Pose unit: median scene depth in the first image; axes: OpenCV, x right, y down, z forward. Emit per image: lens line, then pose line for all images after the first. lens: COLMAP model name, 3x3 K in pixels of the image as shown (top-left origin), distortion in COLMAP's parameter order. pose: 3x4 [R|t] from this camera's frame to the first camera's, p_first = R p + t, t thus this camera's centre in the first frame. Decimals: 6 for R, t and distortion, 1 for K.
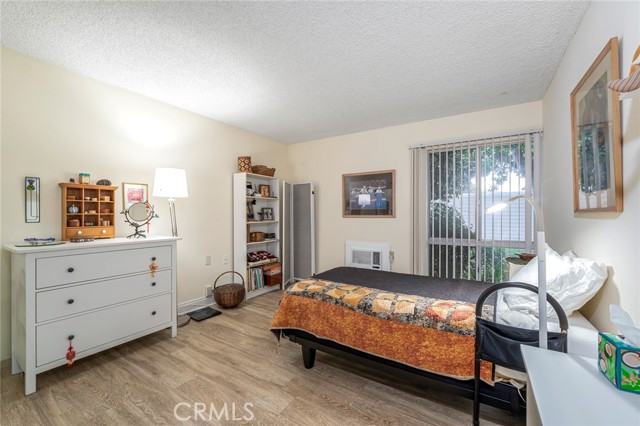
lens RADIAL K [[259.6, 0, 323.0], [0, 259.6, 210.9], [0, 0, 1]] dist [-0.011443, -0.000059]
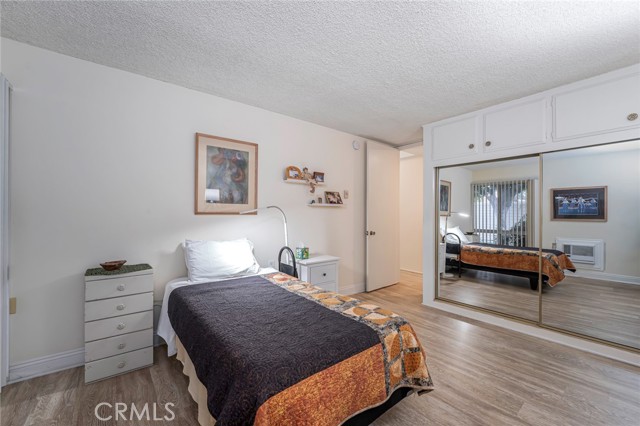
lens RADIAL K [[259.6, 0, 323.0], [0, 259.6, 210.9], [0, 0, 1]] dist [-0.011443, -0.000059]
pose [[-0.947087, 0.003088, 0.320963, -0.164632], [-0.002118, 0.999872, -0.015868, 0.007159], [-0.320970, -0.015708, -0.946959, 1.927685]]
